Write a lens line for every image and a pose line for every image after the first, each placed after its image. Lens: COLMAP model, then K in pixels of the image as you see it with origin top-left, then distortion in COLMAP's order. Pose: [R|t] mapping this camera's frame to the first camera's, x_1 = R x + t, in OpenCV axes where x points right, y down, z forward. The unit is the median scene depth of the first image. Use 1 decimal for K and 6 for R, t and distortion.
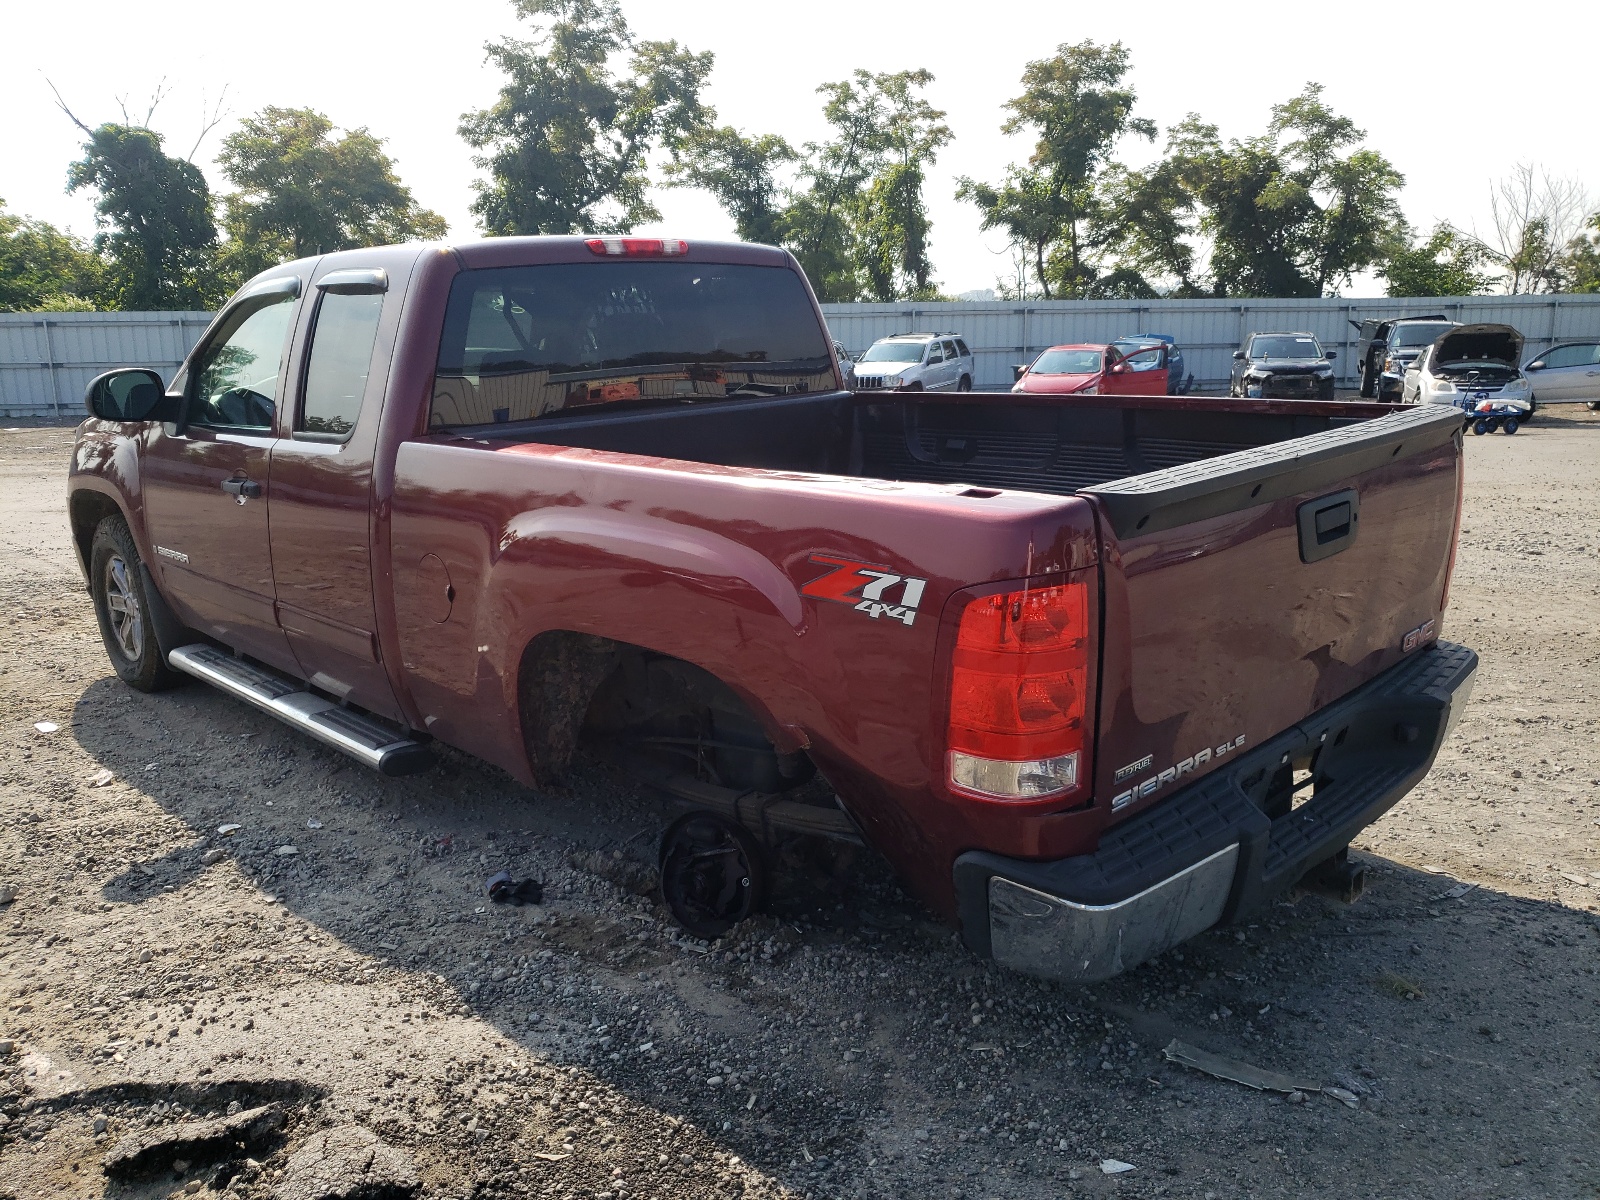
lens RADIAL K [[1251.0, 0, 802.8], [0, 1251.0, 596.8], [0, 0, 1]] dist [-0.001712, 0.012944]
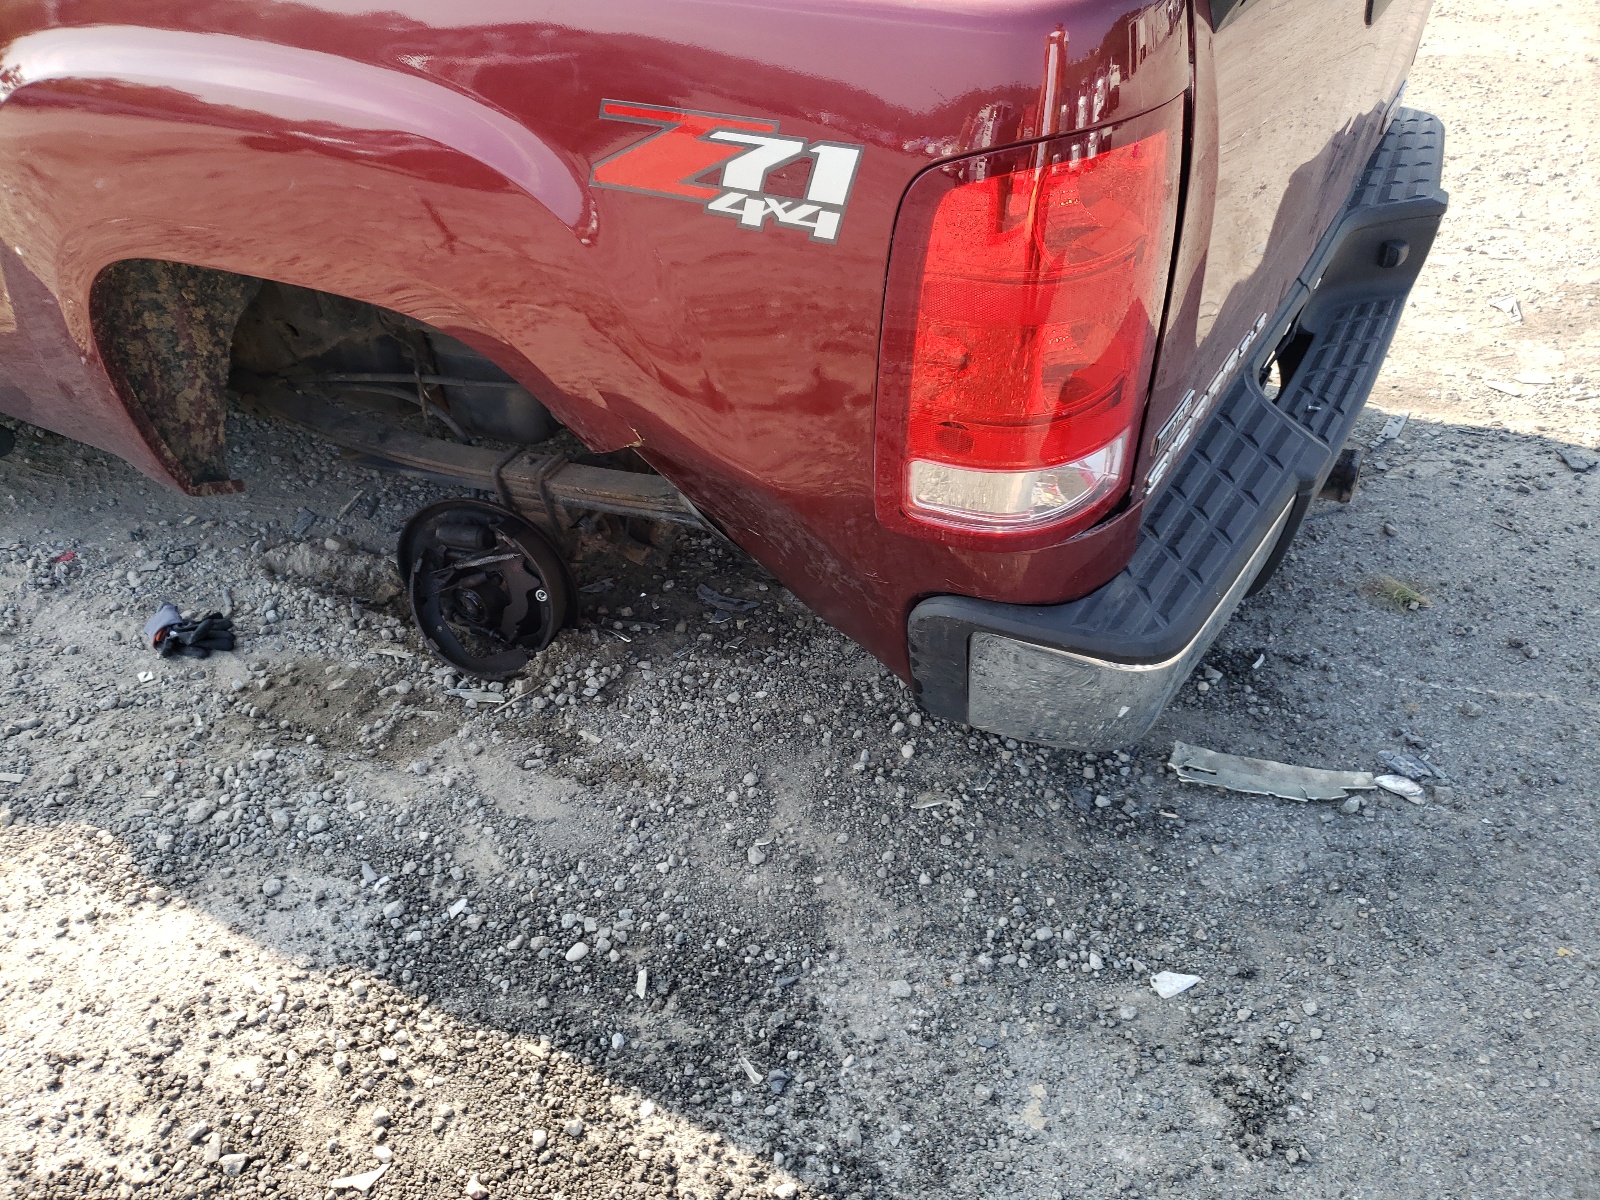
lens RADIAL K [[1251.0, 0, 802.8], [0, 1251.0, 596.8], [0, 0, 1]] dist [-0.001712, 0.012944]
pose [[0.965549, -0.176878, 0.190862, -0.045692], [0.085334, 0.908131, 0.409898, -0.050354], [-0.245830, -0.379490, 0.891939, 0.422495]]
